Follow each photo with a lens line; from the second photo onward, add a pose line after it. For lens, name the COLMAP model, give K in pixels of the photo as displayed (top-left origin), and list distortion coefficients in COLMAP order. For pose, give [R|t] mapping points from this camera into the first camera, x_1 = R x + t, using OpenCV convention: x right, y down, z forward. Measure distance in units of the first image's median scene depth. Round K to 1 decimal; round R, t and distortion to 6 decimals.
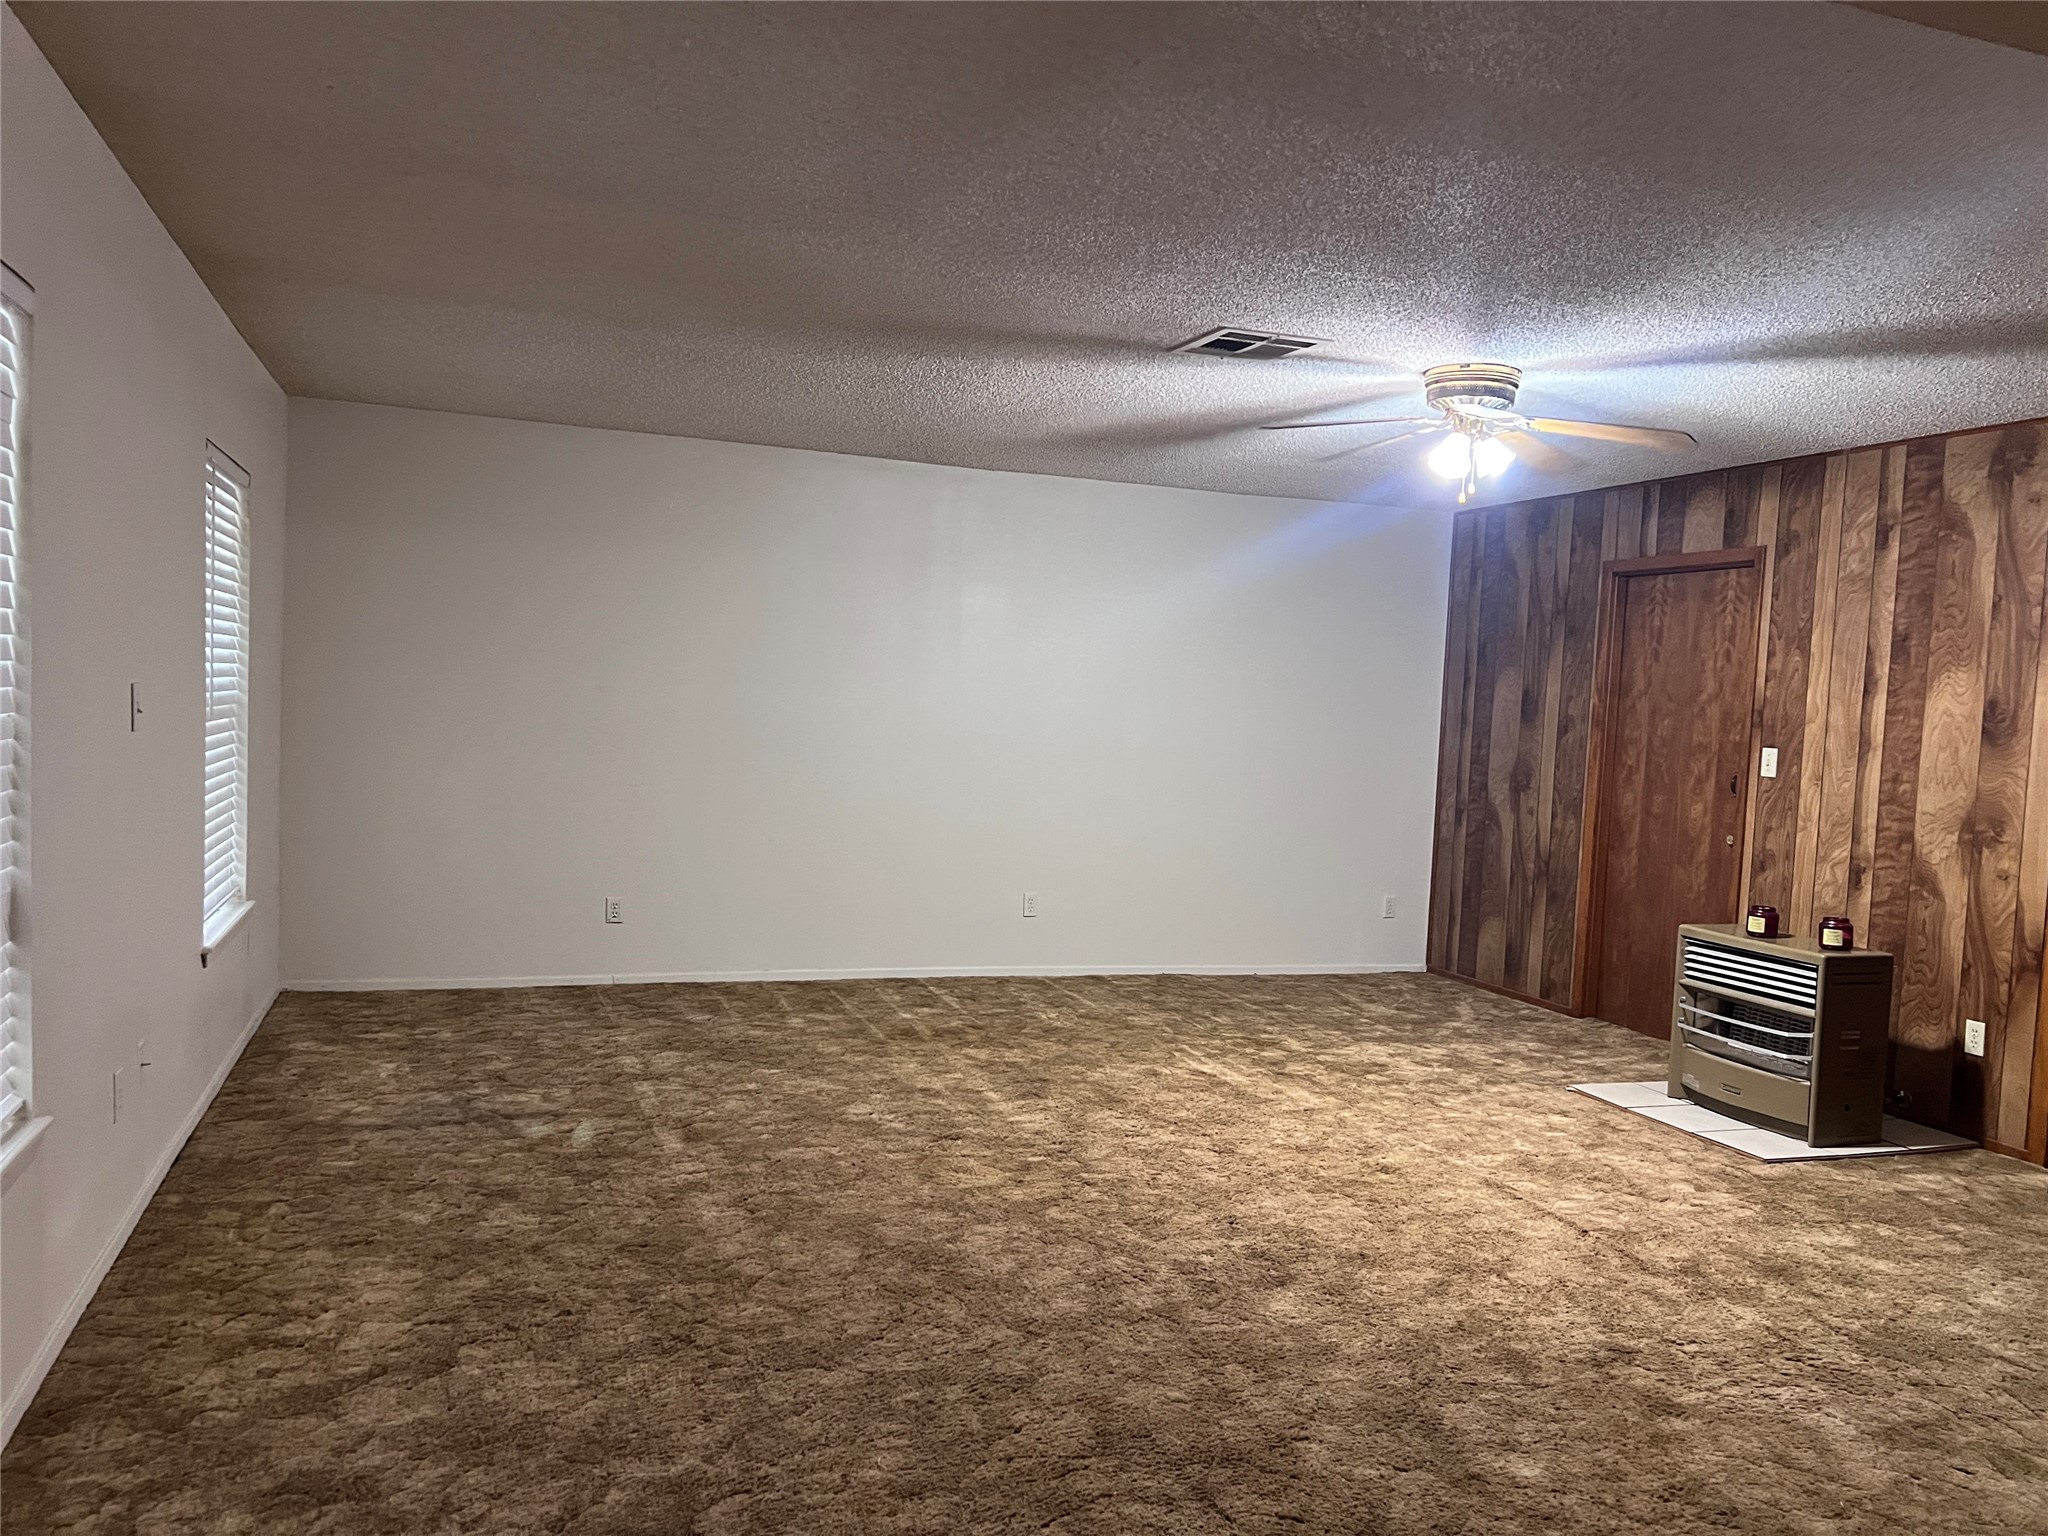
lens RADIAL K [[1560.4, 0, 1016.1], [0, 1560.4, 772.4], [0, 0, 1]] dist [0.038622, -0.035907]
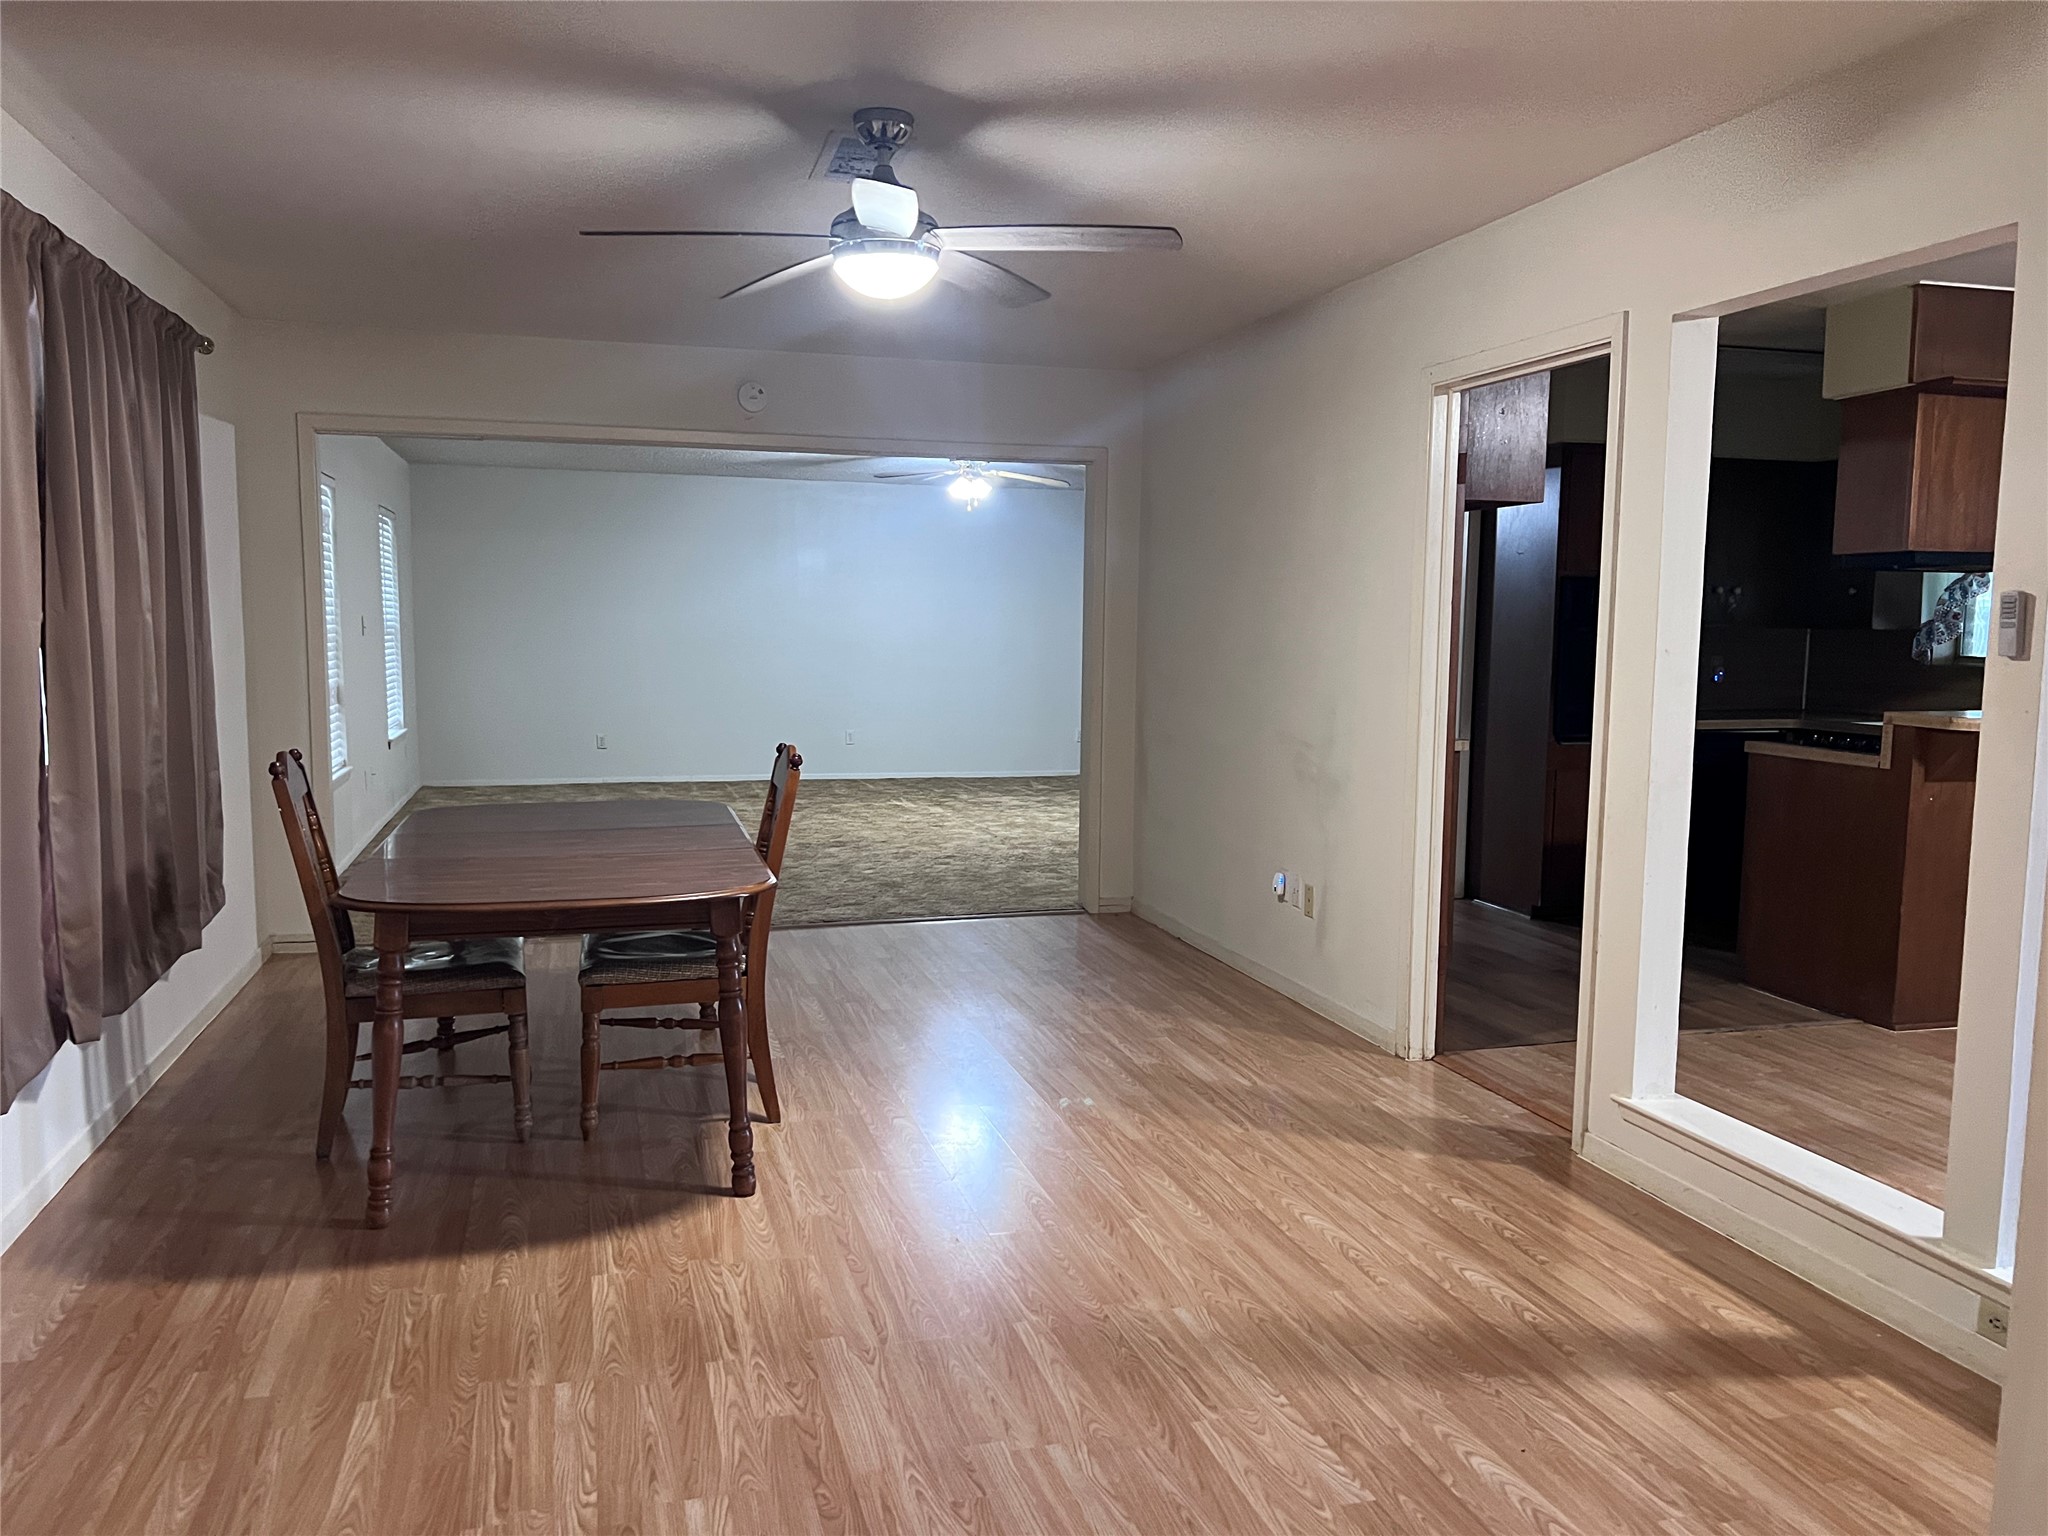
lens RADIAL K [[1560.4, 0, 1025.0], [0, 1560.4, 765.1], [0, 0, 1]] dist [0.038622, -0.035907]
pose [[0.997808, -0.031683, -0.058090, 0.589080], [0.033997, 0.998650, 0.039275, 0.110141], [0.056768, -0.041164, 0.997538, -1.354370]]
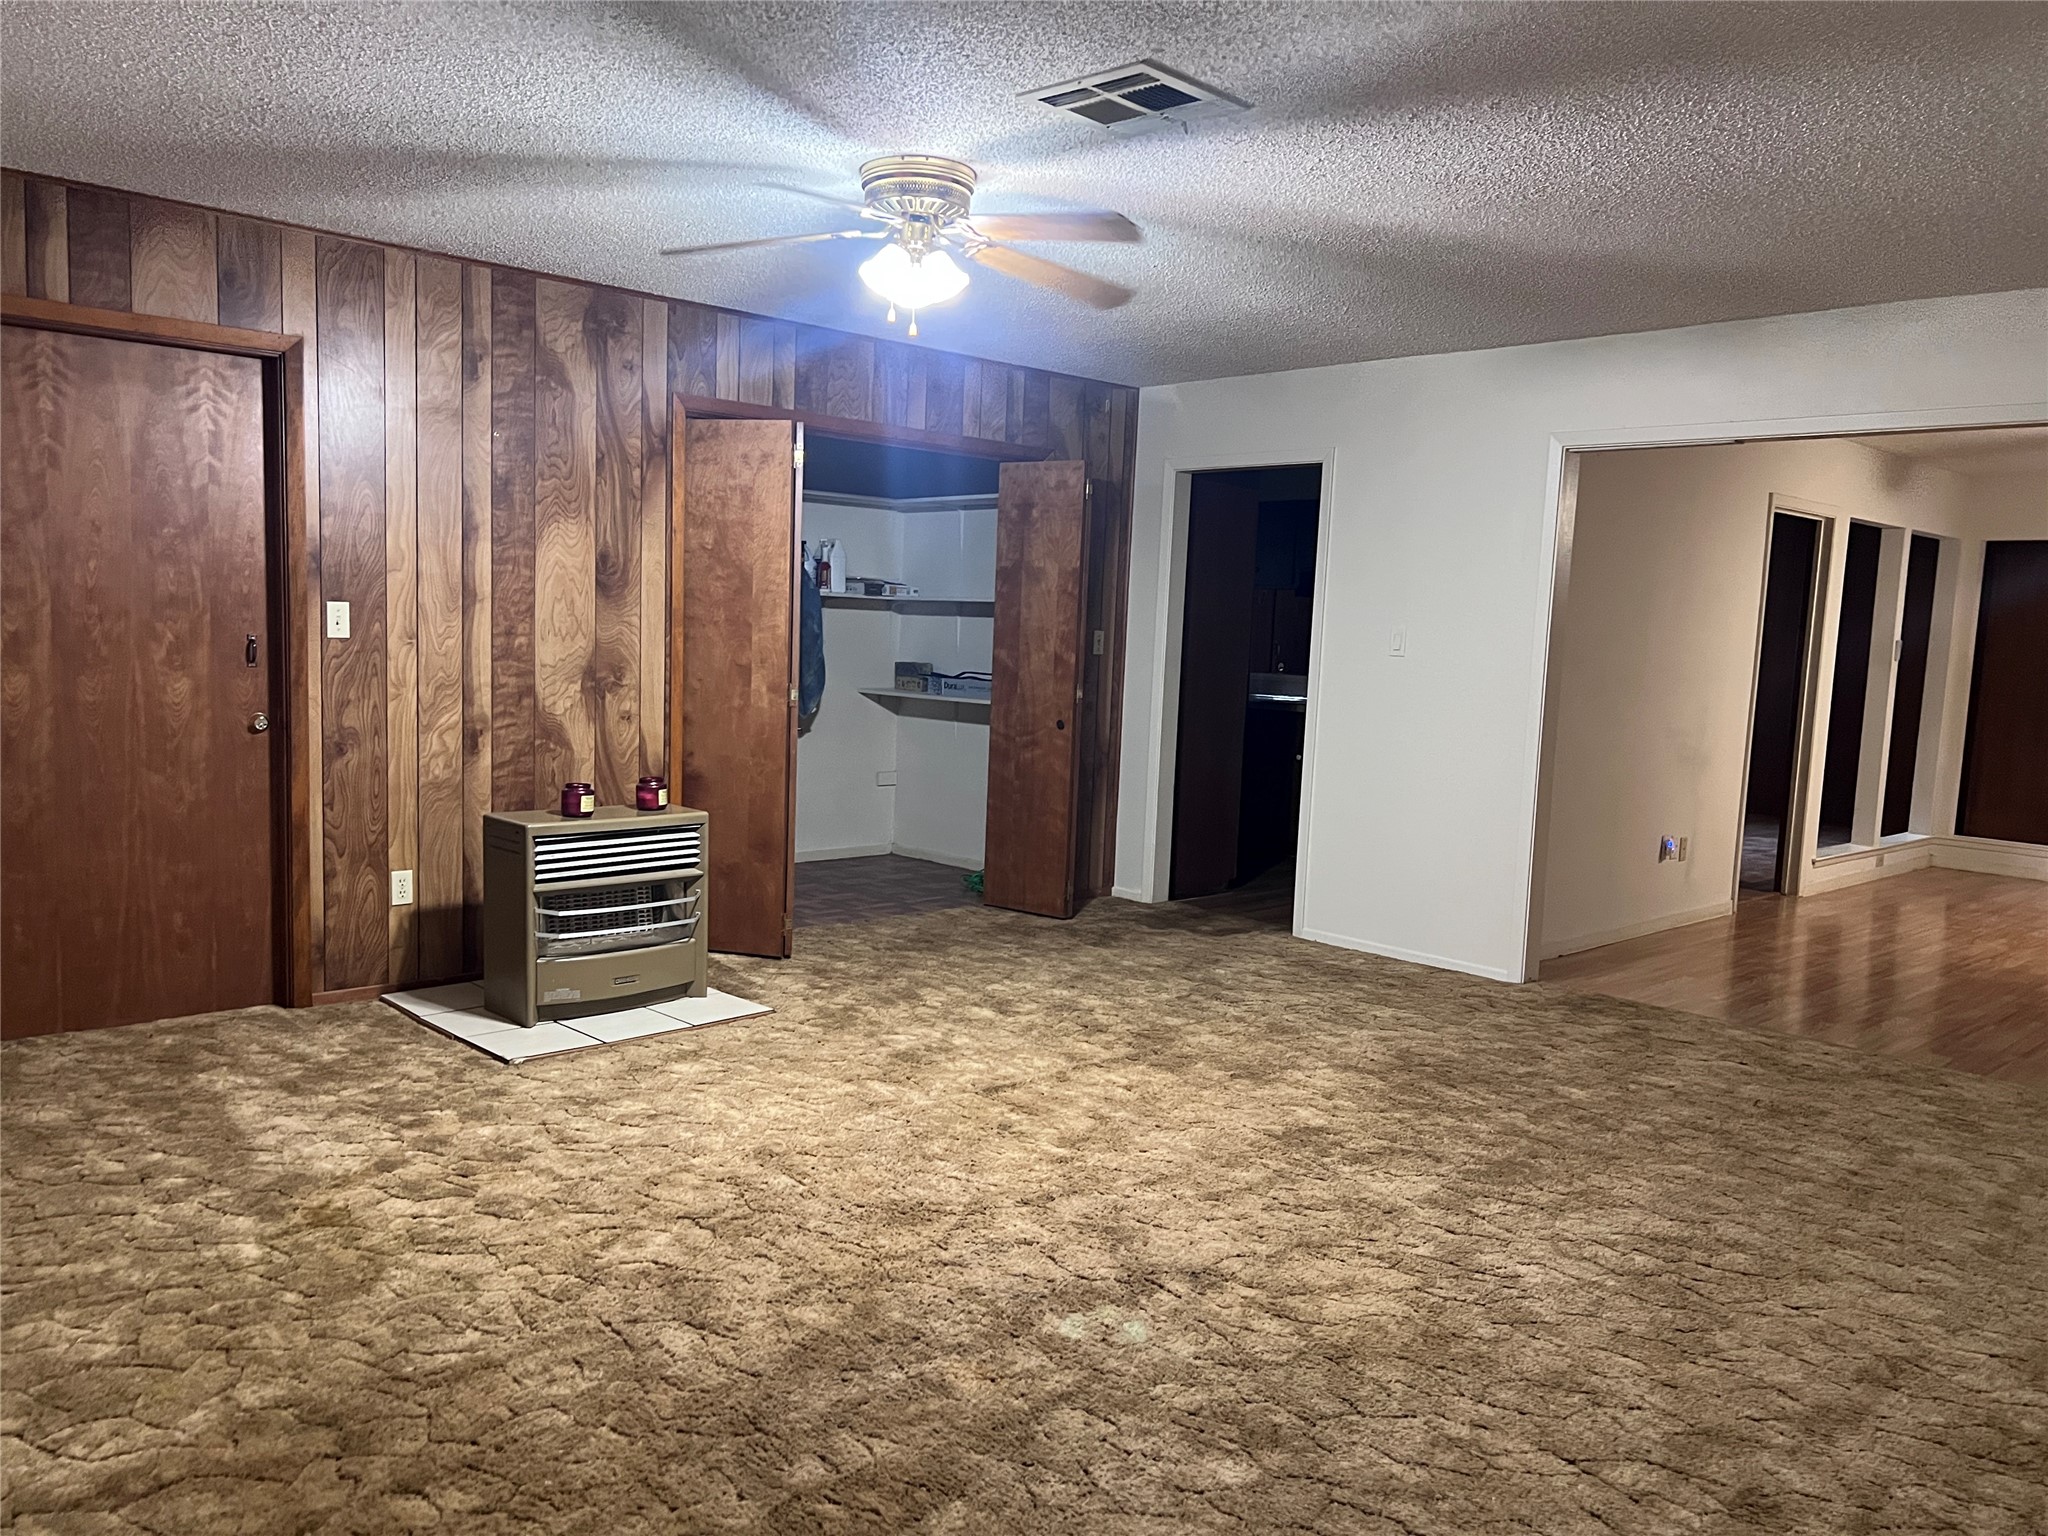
lens RADIAL K [[1560.4, 0, 1013.2], [0, 1560.4, 802.0], [0, 0, 1]] dist [0.038622, -0.035907]
pose [[-0.411318, -0.174877, 0.894559, -0.441731], [-0.015903, 0.982650, 0.184786, -0.076104], [-0.911353, 0.061779, -0.406963, 1.123193]]
